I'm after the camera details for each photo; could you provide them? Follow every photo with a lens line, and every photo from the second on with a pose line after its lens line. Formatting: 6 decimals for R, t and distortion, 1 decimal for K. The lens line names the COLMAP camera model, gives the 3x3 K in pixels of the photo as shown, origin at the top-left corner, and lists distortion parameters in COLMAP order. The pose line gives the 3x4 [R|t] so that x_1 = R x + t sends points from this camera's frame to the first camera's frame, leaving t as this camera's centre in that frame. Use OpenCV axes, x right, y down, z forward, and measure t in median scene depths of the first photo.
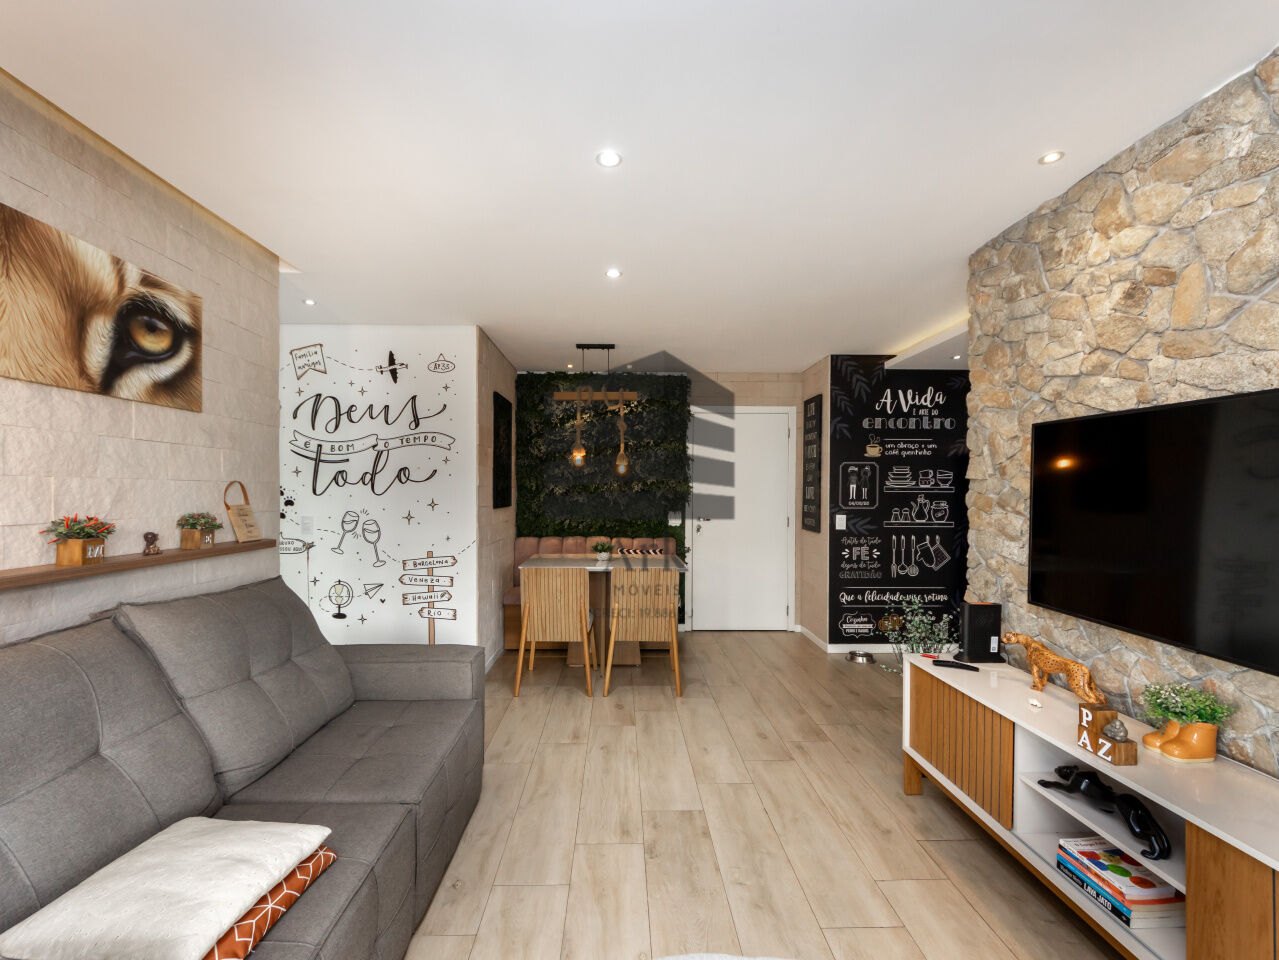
lens RADIAL K [[544.8, 0, 636.9], [0, 544.8, 496.7], [0, 0, 1]] dist [0.010900, -0.010144]
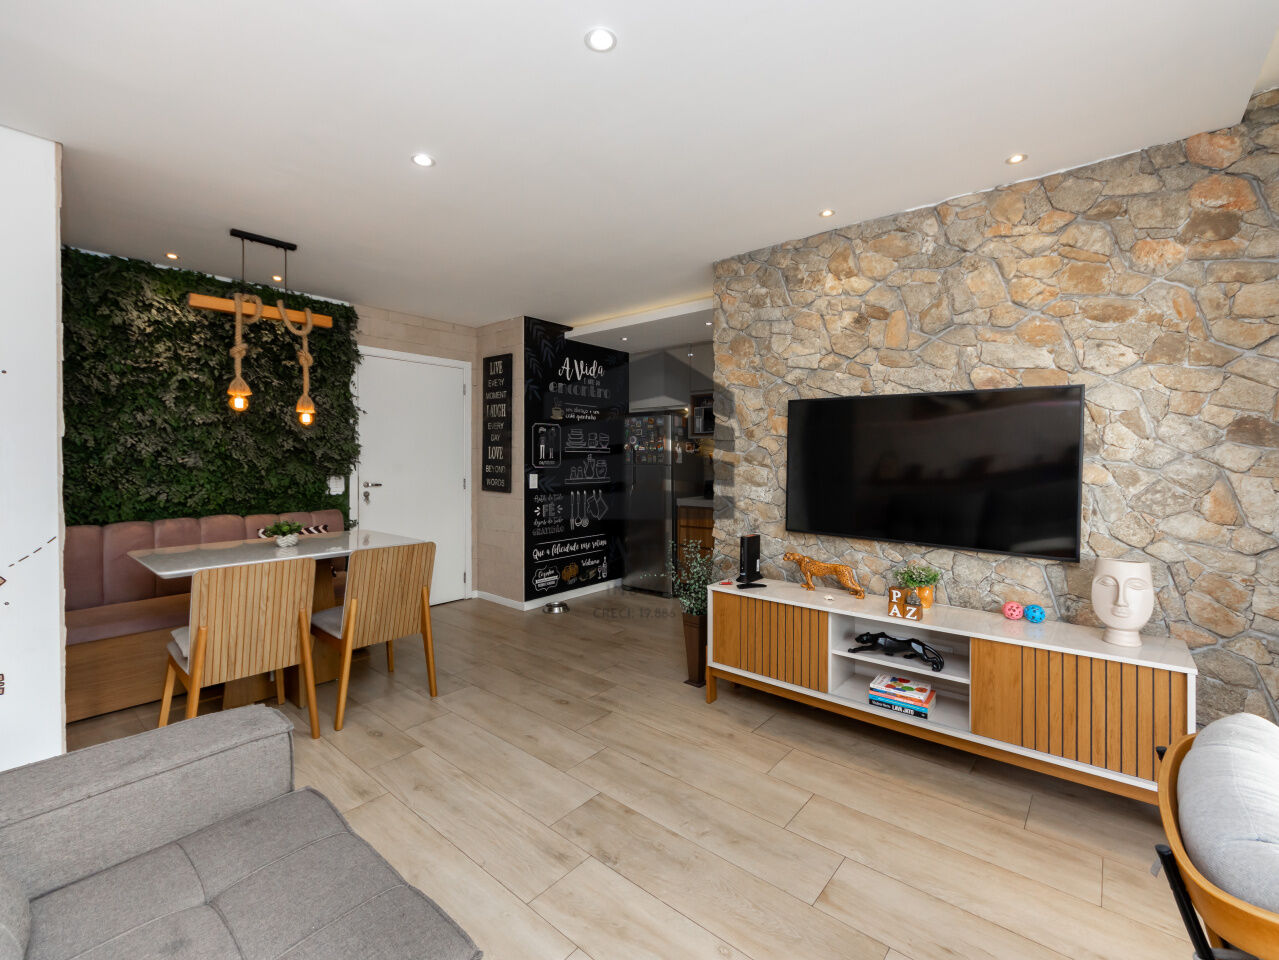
lens RADIAL K [[542.6, 0, 636.7], [0, 542.6, 464.5], [0, 0, 1]] dist [-0.002796, -0.000364]
pose [[0.667231, -0.013029, 0.744737, -0.266706], [0.006981, 0.999912, 0.011239, 0.005220], [-0.744818, -0.002300, 0.667264, 0.180667]]
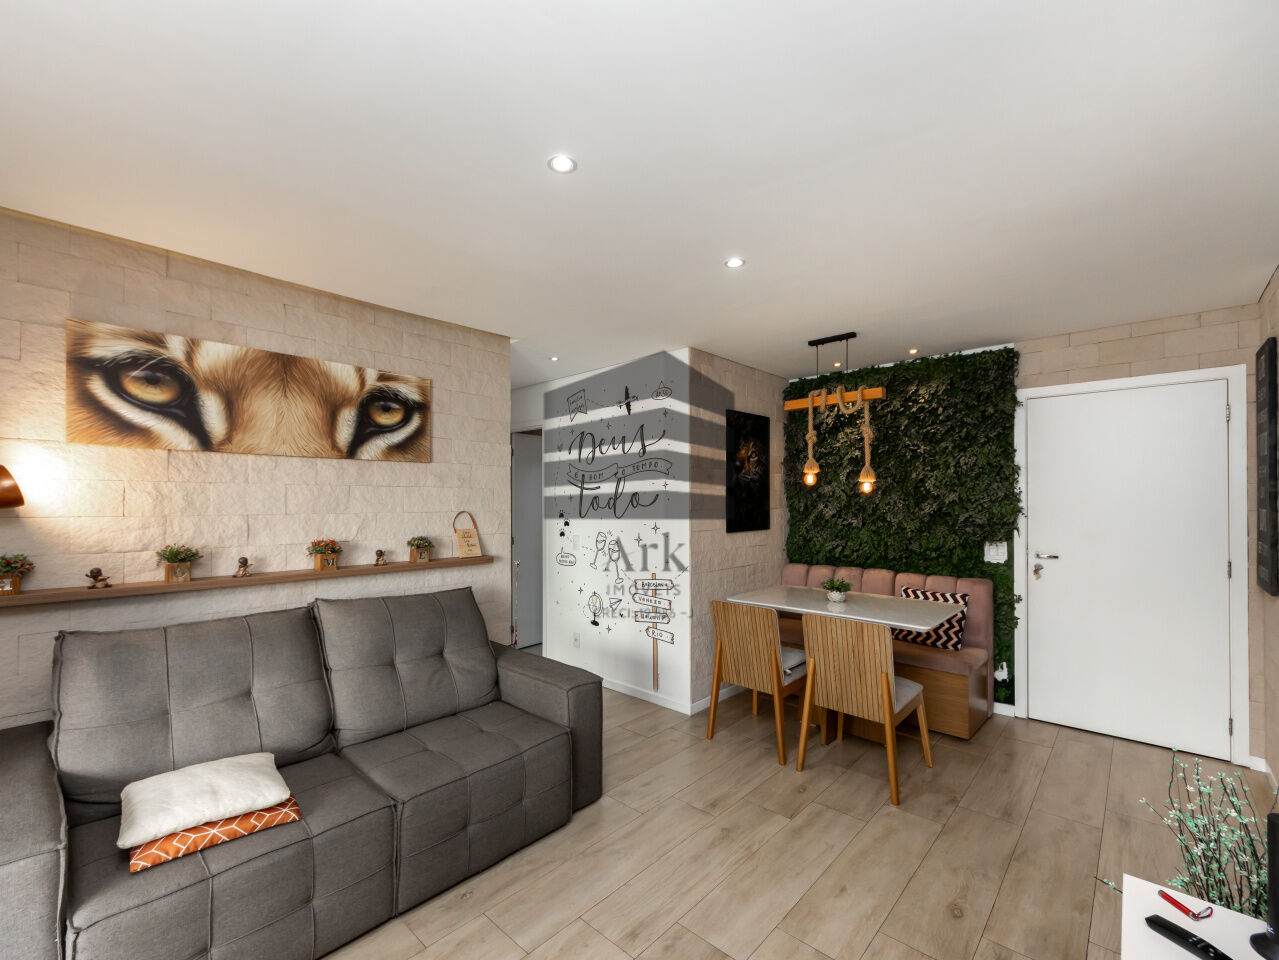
lens RADIAL K [[554.6, 0, 629.7], [0, 554.6, 499.3], [0, 0, 1]] dist [0.003841, -0.008937]
pose [[0.712142, -0.008972, -0.701978, 0.282098], [-0.000122, 0.999917, -0.012903, -0.022850], [0.702035, 0.009275, 0.712082, 0.187165]]
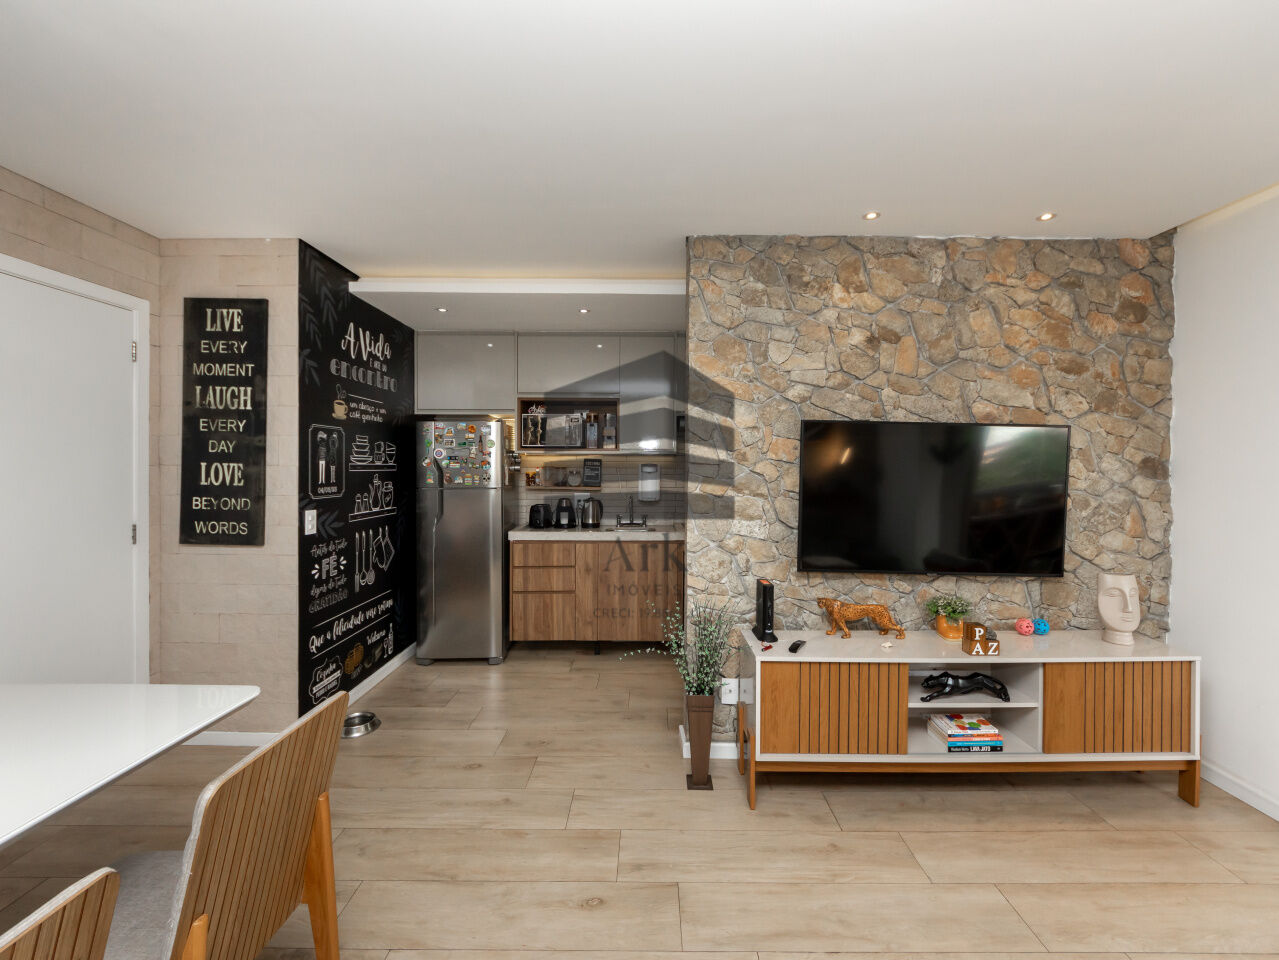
lens RADIAL K [[549.3, 0, 639.9], [0, 549.3, 470.8], [0, 0, 1]] dist [0.001027, -0.000311]
pose [[0.037725, -0.014433, 0.999184, -0.233717], [0.001990, 0.999895, 0.014368, -0.019440], [-0.999286, 0.001446, 0.037750, 0.632716]]
